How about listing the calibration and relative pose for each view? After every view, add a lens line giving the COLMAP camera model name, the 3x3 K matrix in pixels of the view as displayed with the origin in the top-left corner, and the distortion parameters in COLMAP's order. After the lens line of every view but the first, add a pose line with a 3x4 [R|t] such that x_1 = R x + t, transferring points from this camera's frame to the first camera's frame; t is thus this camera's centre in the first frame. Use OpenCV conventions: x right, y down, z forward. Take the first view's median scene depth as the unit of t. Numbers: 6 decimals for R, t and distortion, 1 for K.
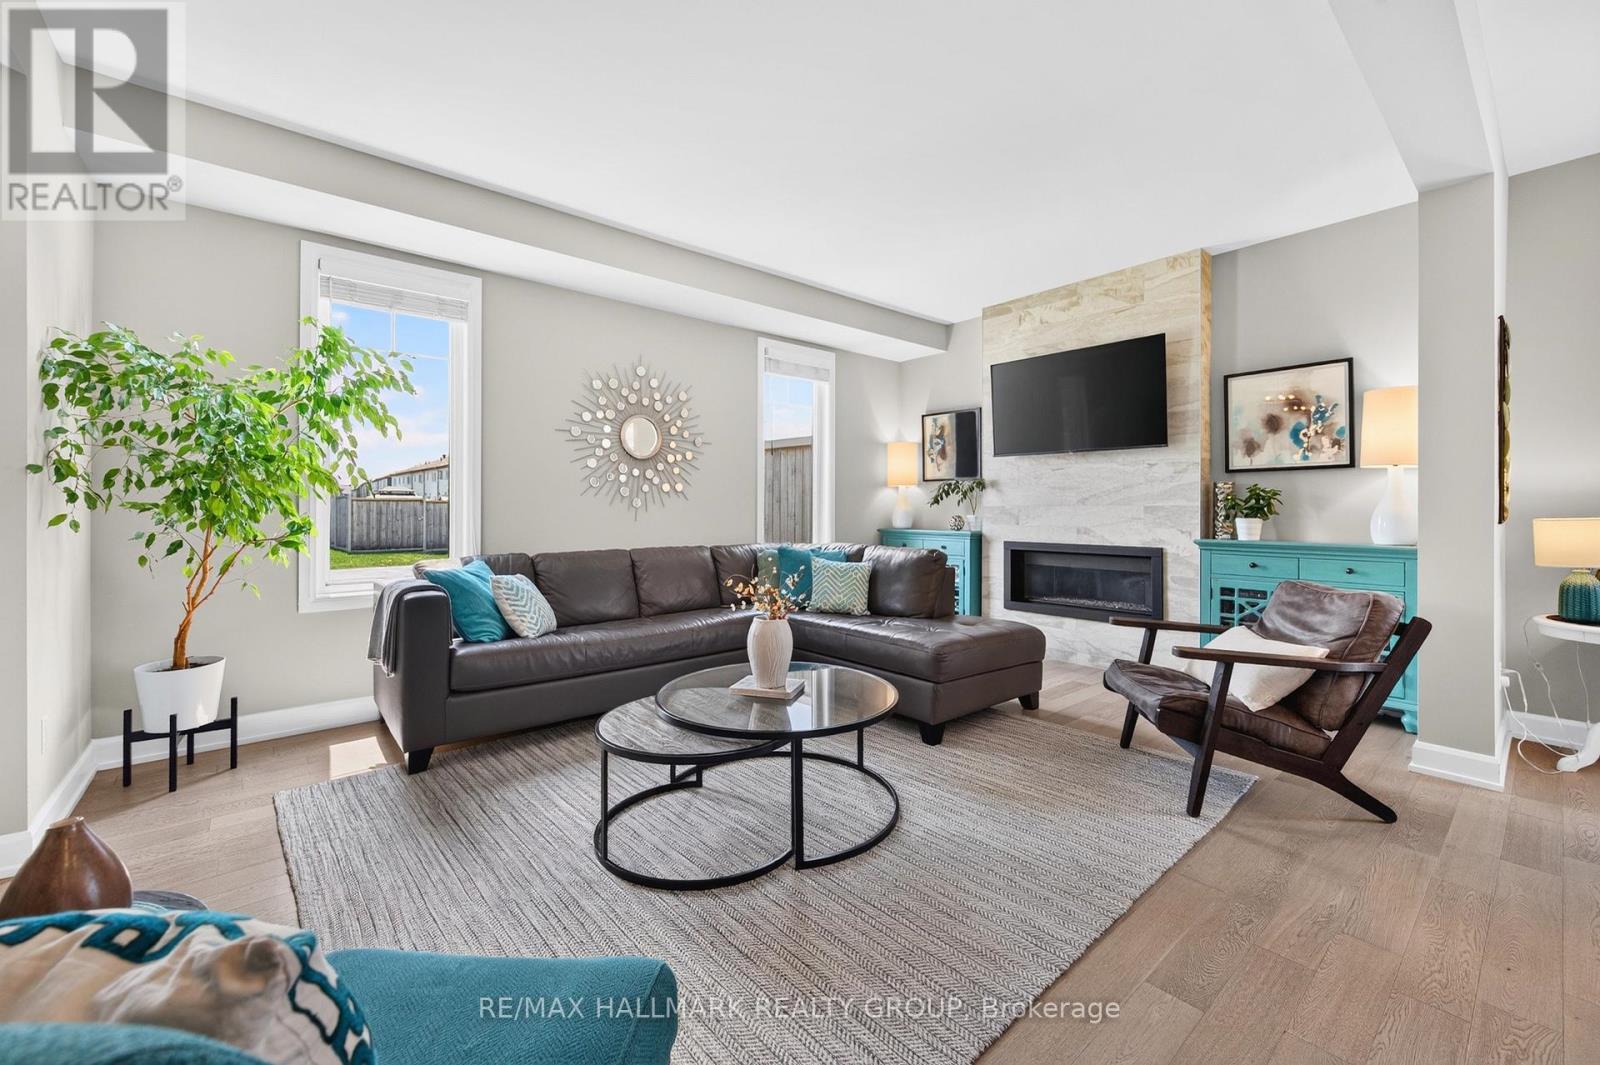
lens RADIAL K [[635.1, 0, 788.9], [0, 635.1, 504.4], [0, 0, 1]] dist [0.004516, 0.000127]
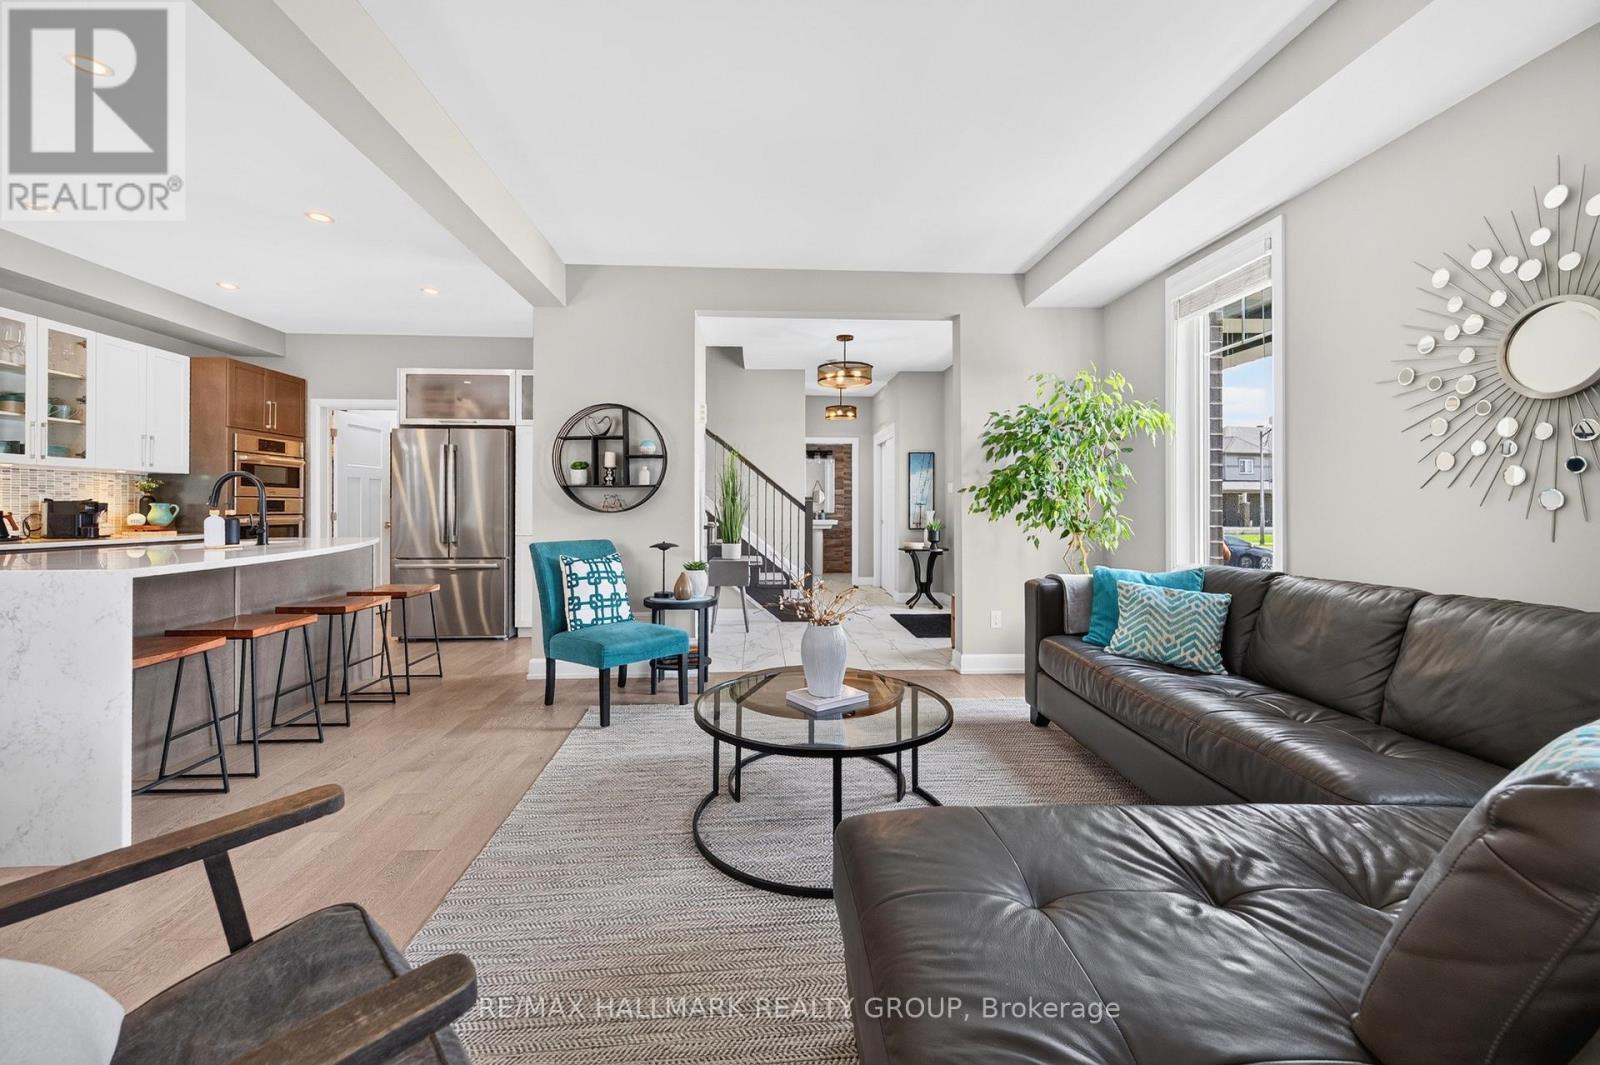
lens RADIAL K [[636.5, 0, 801.5], [0, 636.5, 506.9], [0, 0, 1]] dist [0.003144, -0.003750]
pose [[-0.581786, -0.001968, -0.813340, 0.427240], [0.001723, 0.999992, -0.003652, 0.003274], [0.813340, -0.003526, -0.581778, 0.843660]]
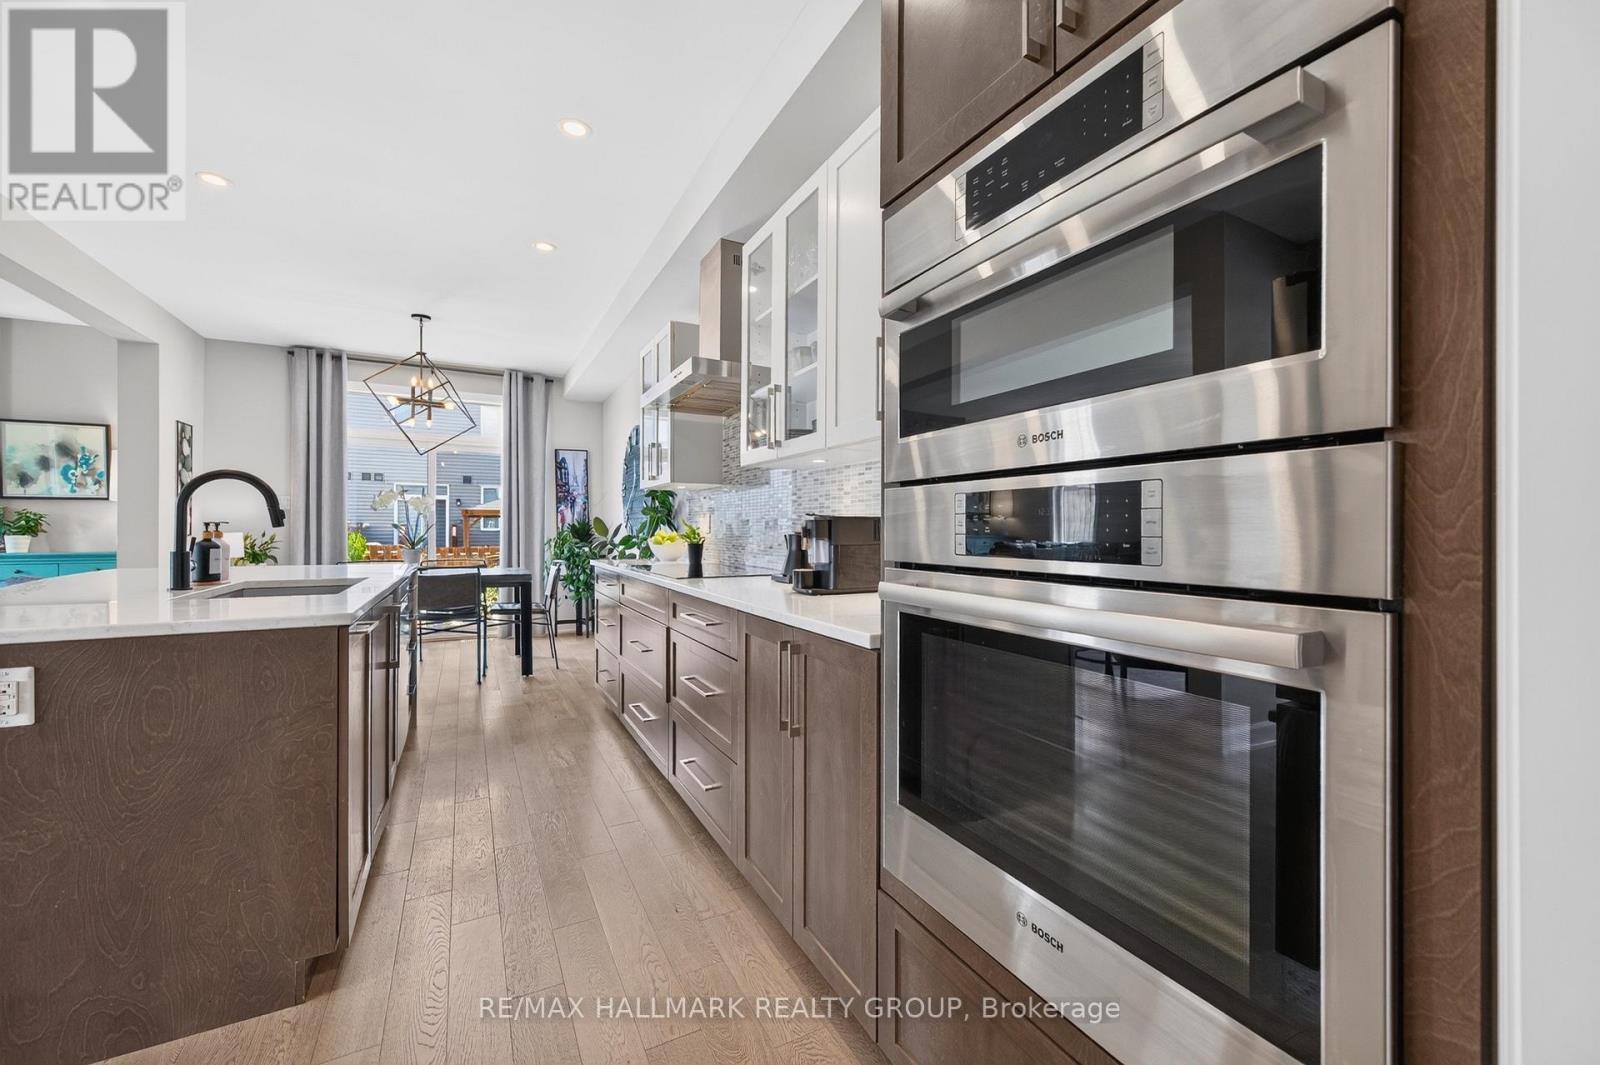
lens RADIAL K [[639.5, 0, 804.5], [0, 639.5, 534.3], [0, 0, 1]] dist [0.008130, 0.000083]
pose [[0.200008, -0.008754, 0.979755, -0.204388], [-0.005975, 0.999931, 0.010154, -0.003051], [-0.979776, -0.007885, 0.199942, -0.704580]]
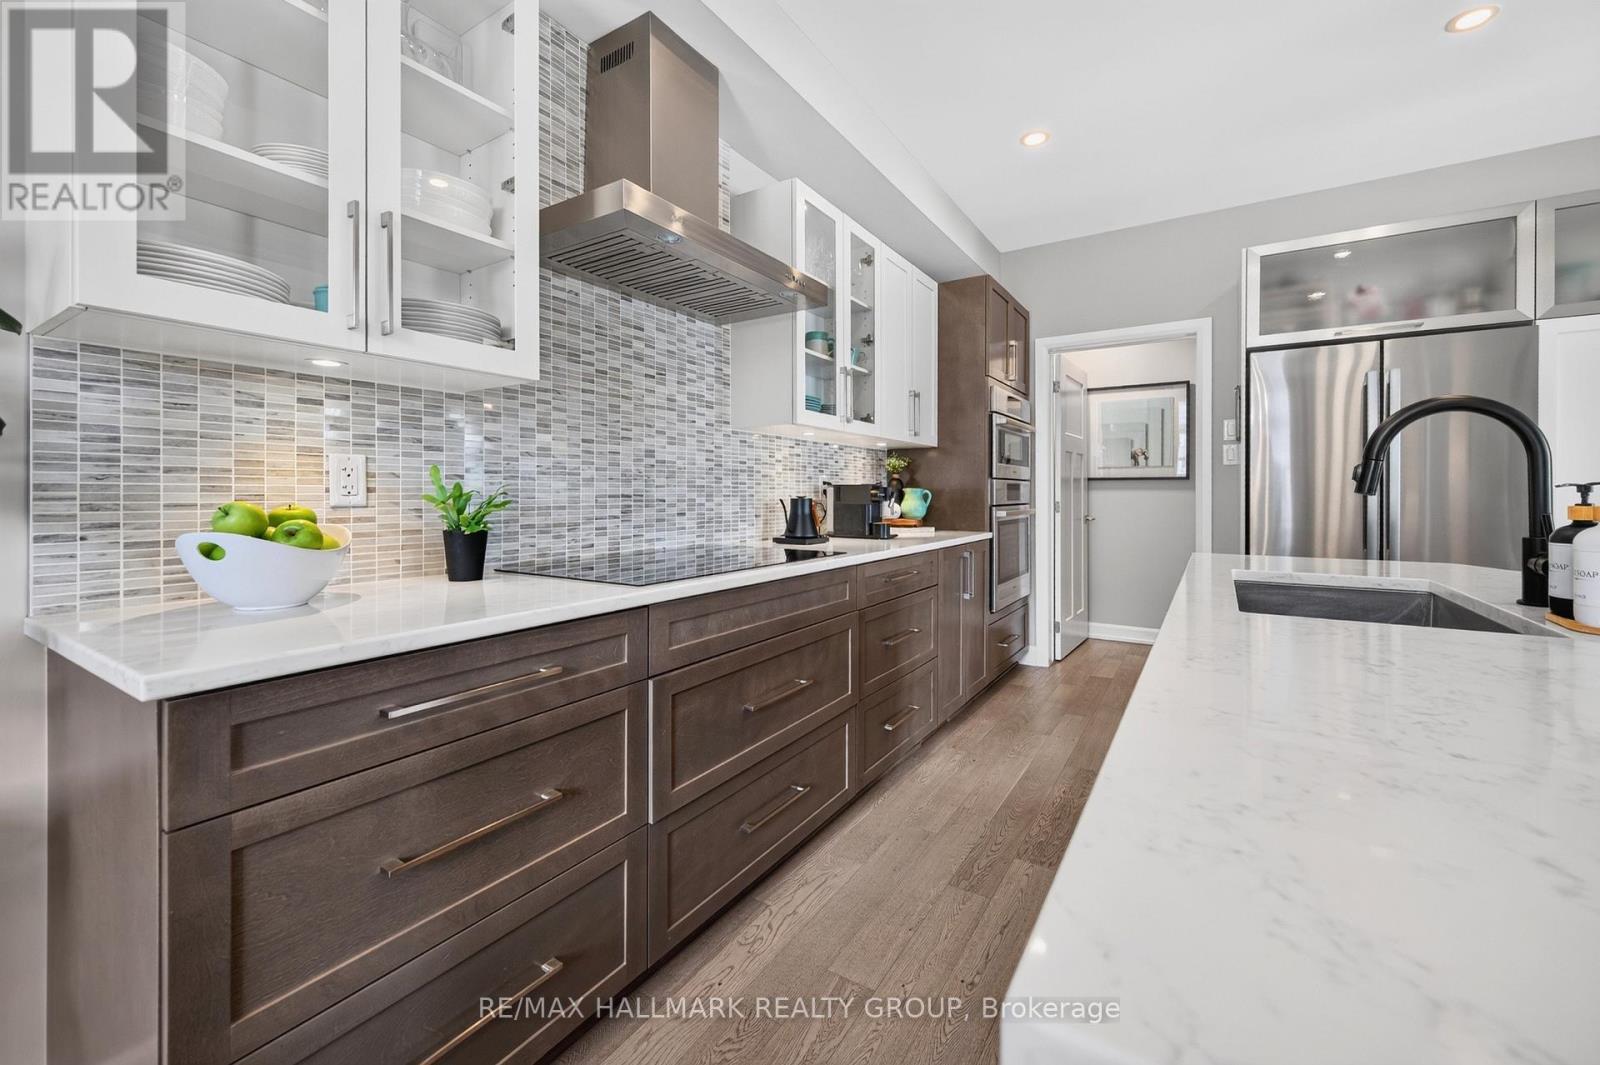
lens RADIAL K [[647.8, 0, 812.3], [0, 647.8, 494.5], [0, 0, 1]] dist [0.009121, -0.000210]
pose [[-0.949451, -0.001712, -0.313912, 0.552631], [-0.001609, 0.999999, -0.000586, -0.000434], [0.313912, -0.000051, -0.949452, 0.014835]]
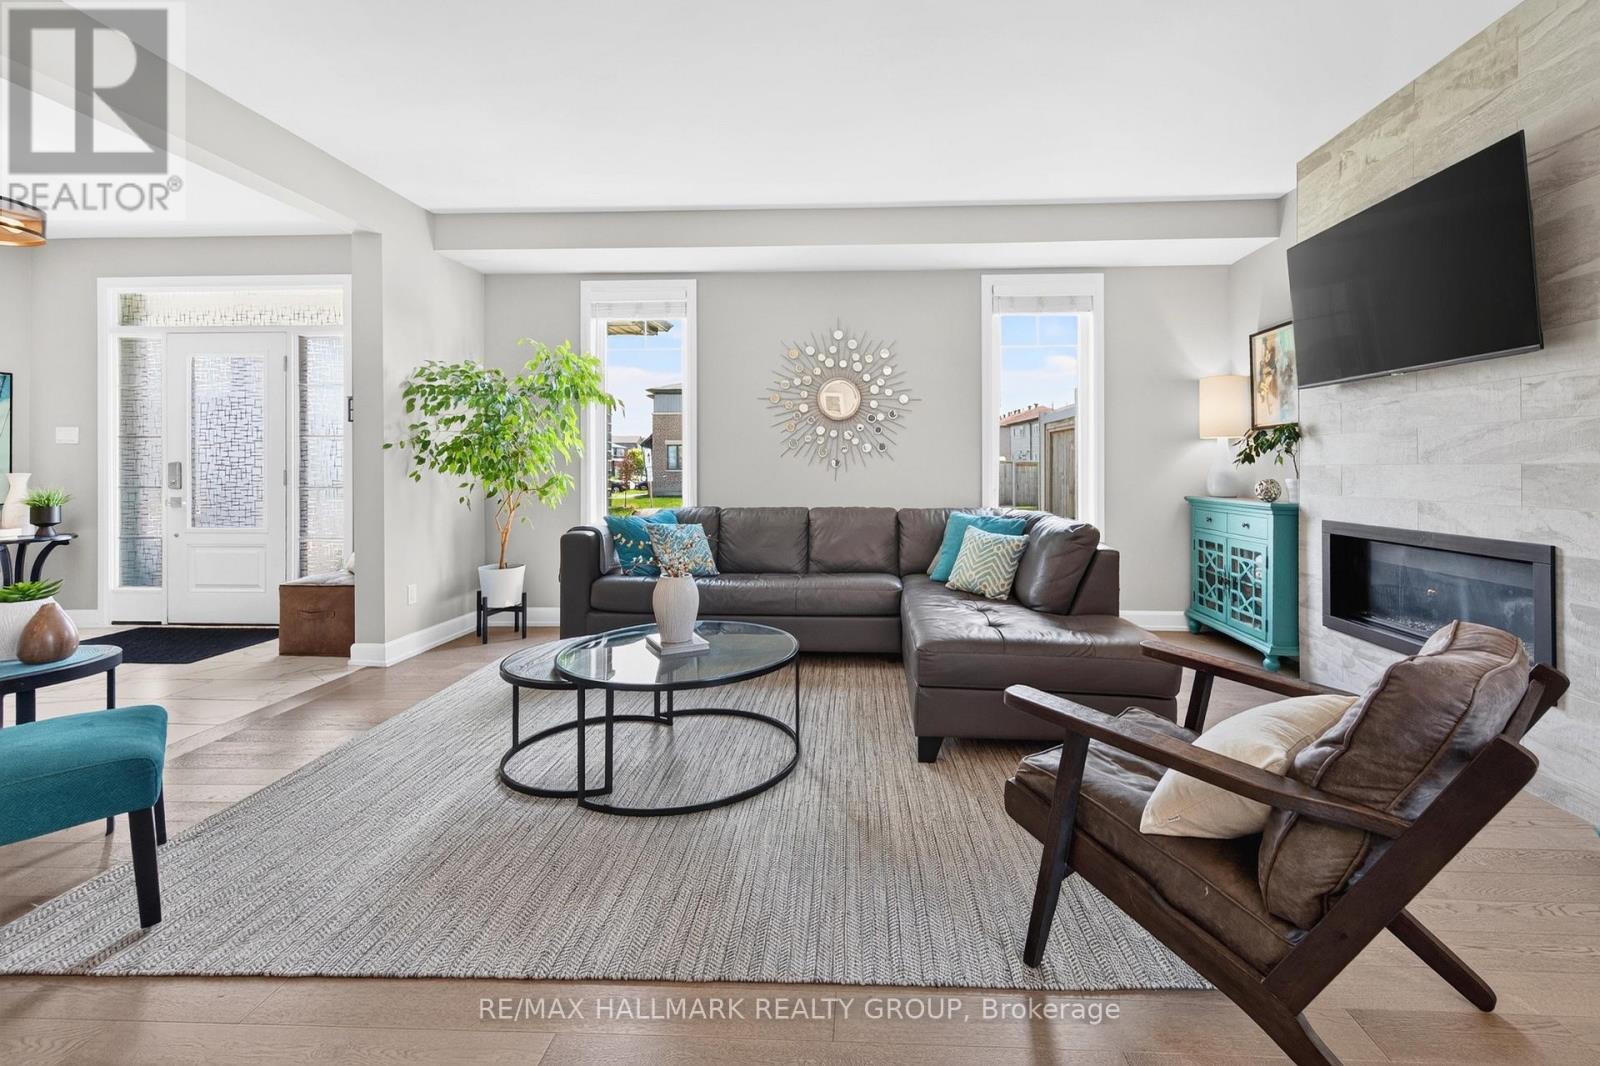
lens RADIAL K [[666.0, 0, 843.4], [0, 666.0, 463.9], [0, 0, 1]] dist [0.000169, -0.000306]
pose [[0.743127, -0.004541, -0.669136, 0.498025], [0.004705, 0.999988, -0.001561, 0.000262], [0.669134, -0.001989, 0.743139, 0.209696]]
